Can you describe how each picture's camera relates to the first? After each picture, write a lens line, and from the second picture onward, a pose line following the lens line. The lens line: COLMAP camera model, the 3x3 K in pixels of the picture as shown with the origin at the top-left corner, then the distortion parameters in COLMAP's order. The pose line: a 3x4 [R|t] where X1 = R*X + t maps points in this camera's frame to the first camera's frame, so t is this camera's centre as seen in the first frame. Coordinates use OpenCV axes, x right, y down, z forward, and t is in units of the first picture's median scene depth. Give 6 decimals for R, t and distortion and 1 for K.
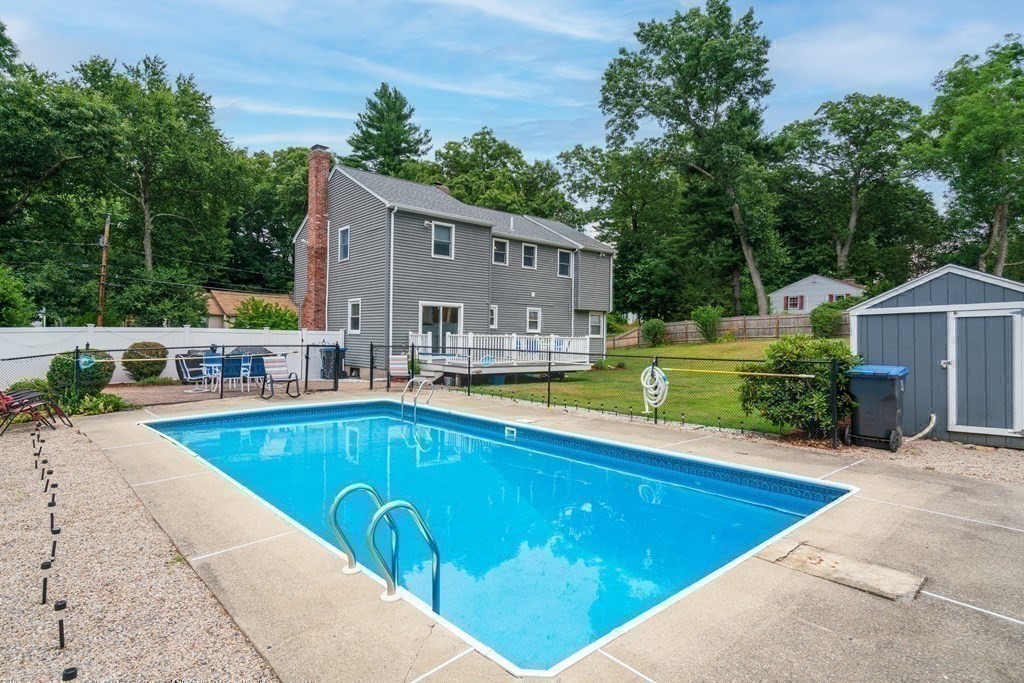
lens RADIAL K [[535.6, 0, 511.7], [0, 535.6, 340.9], [0, 0, 1]] dist [0.002075, 0.001701]
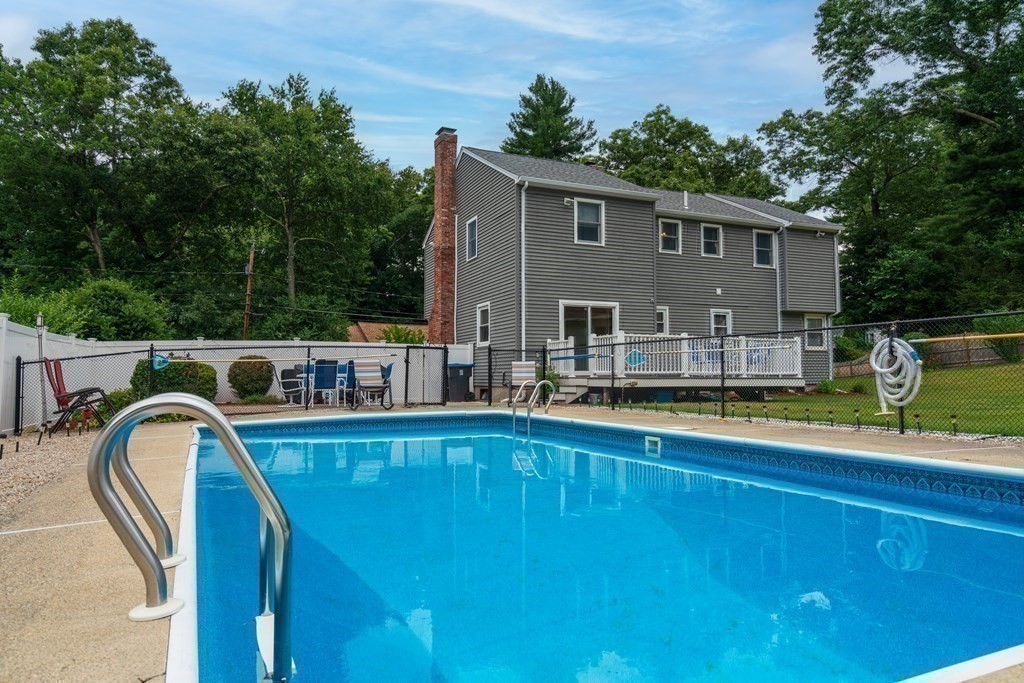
lens RADIAL K [[645.4, 0, 513.2], [0, 645.4, 343.5], [0, 0, 1]] dist [0.005284, 0.001295]
pose [[0.955181, -0.033942, -0.294070, 0.022299], [0.015382, 0.997754, -0.065201, 0.029945], [0.295623, 0.057756, 0.953557, 0.056748]]
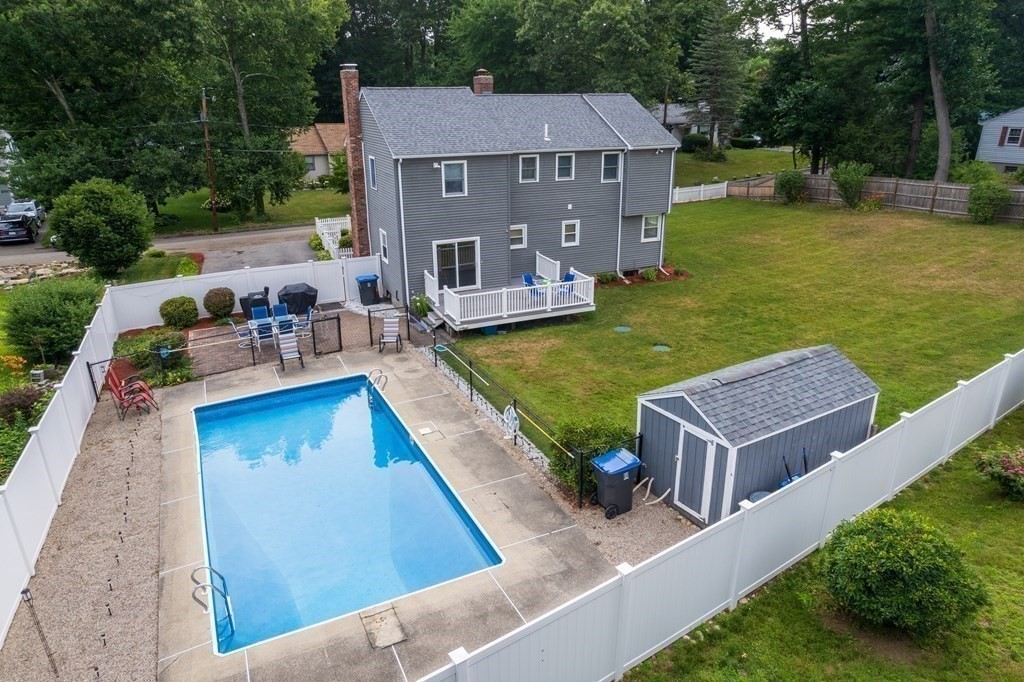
lens RADIAL K [[645.6, 0, 519.0], [0, 645.6, 343.4], [0, 0, 1]] dist [-0.039825, 0.011912]
pose [[0.960632, 0.079905, -0.266083, 0.217190], [0.018017, 0.937812, 0.346675, -0.201477], [0.277238, -0.337821, 0.899453, -0.110513]]
